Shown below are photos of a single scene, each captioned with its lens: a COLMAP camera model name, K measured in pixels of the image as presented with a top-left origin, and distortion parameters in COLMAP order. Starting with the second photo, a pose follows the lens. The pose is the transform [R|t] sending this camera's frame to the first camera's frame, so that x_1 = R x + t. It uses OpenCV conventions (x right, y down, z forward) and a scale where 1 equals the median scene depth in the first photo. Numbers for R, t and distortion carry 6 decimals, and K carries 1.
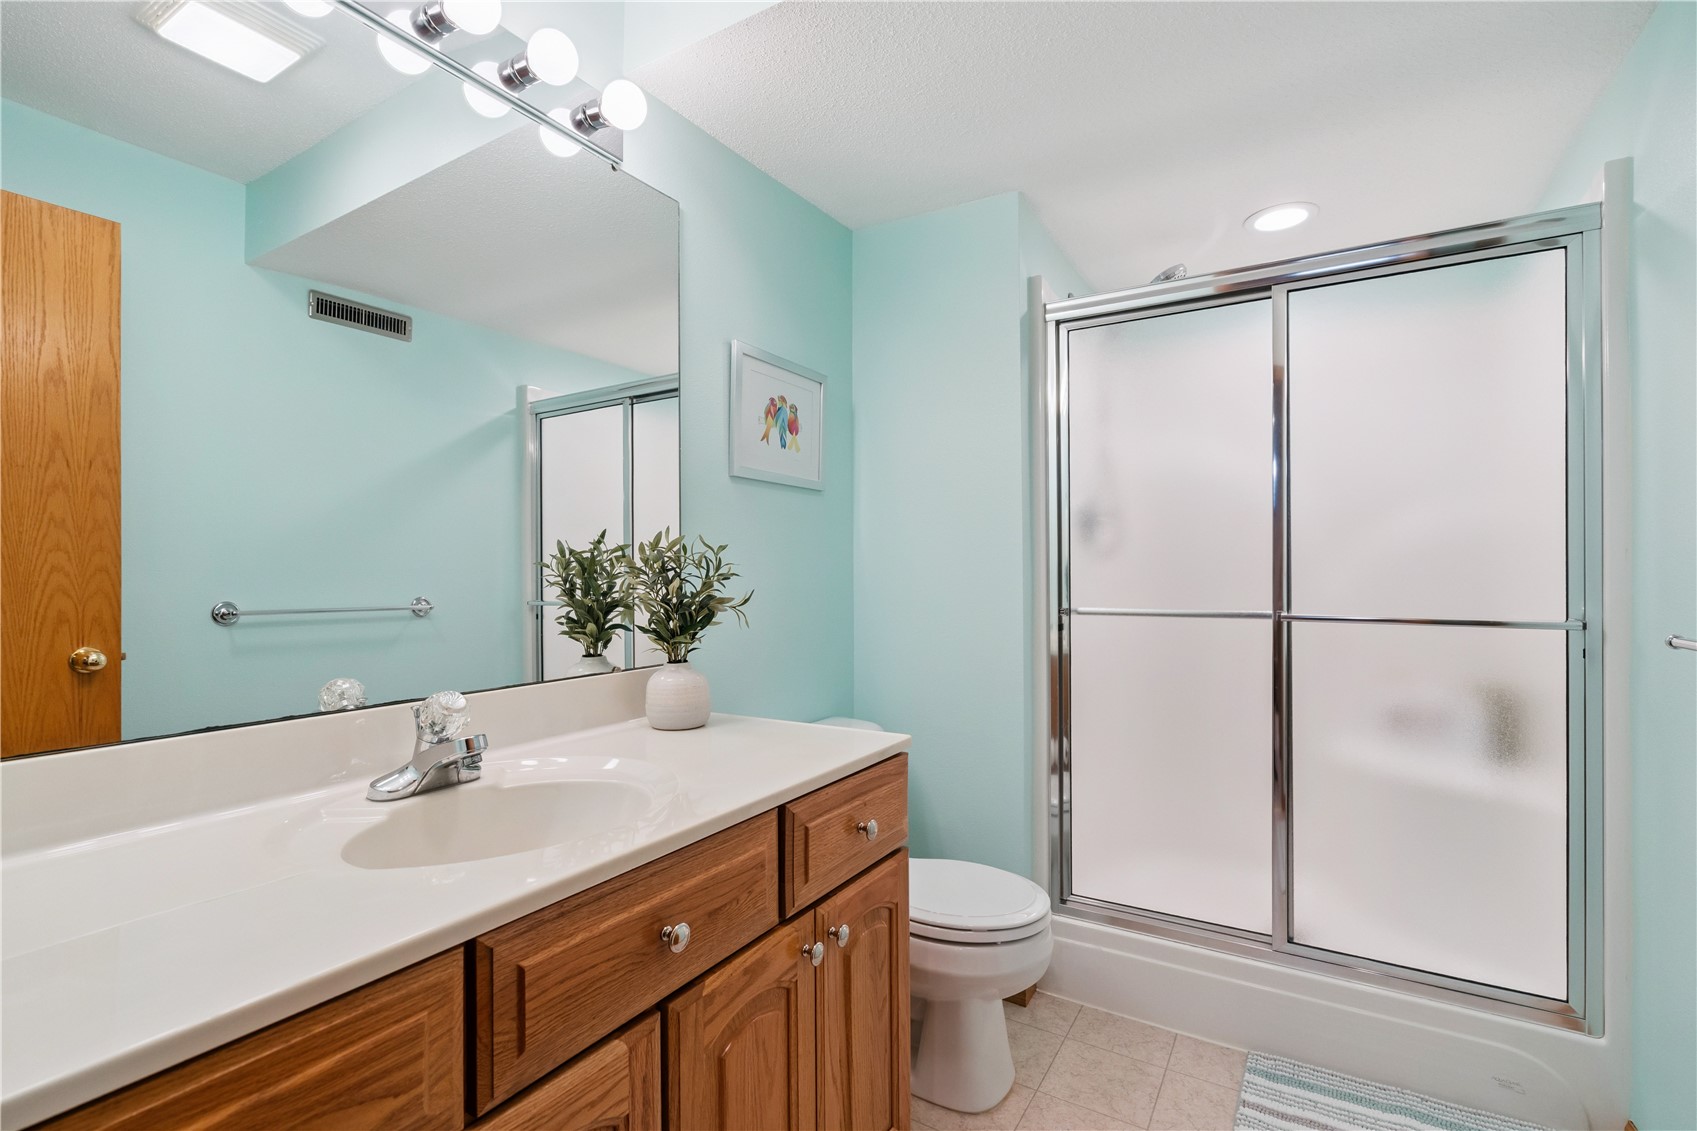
lens RADIAL K [[772.1, 0, 849.8], [0, 772.1, 567.7], [0, 0, 1]] dist [-0.001830, 0.000567]
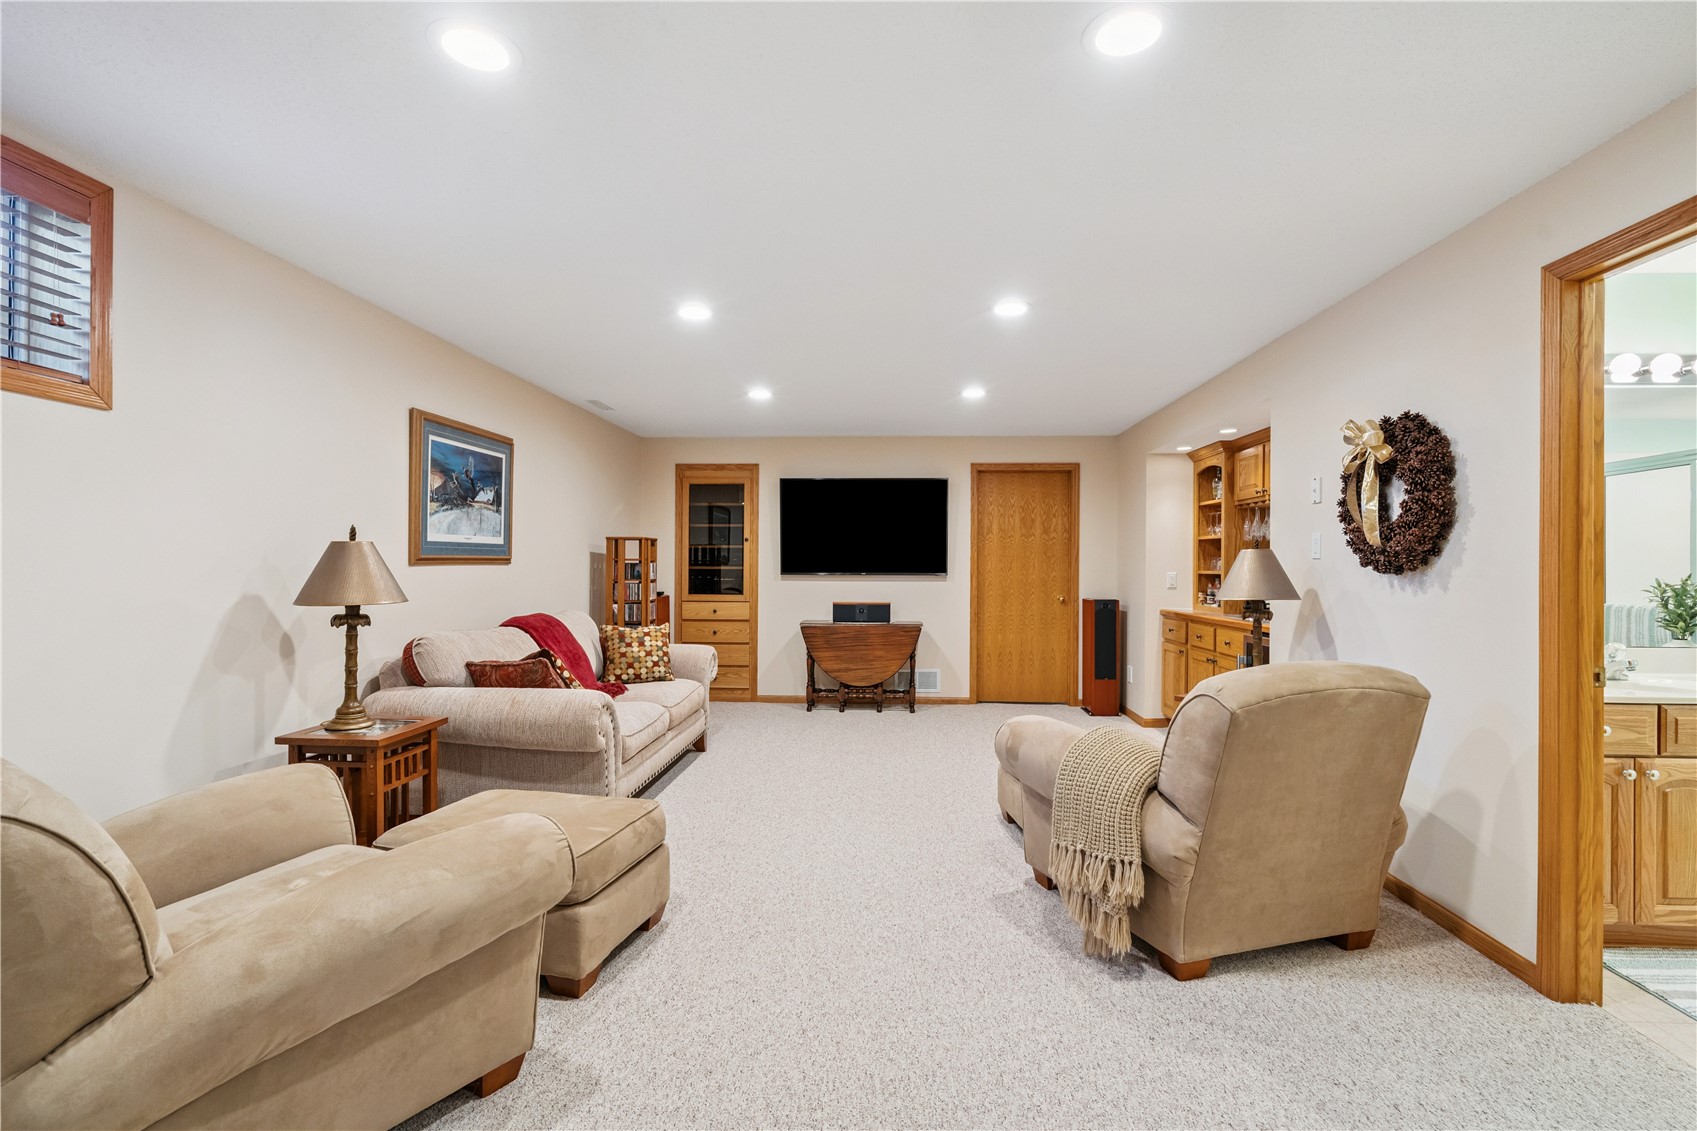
lens RADIAL K [[772.1, 0, 849.2], [0, 772.1, 562.6], [0, 0, 1]] dist [-0.001830, 0.000567]
pose [[0.467185, 0.004416, -0.884149, 0.400105], [-0.004181, 0.999987, 0.002785, -0.074679], [0.884150, 0.002396, 0.467197, -1.751296]]
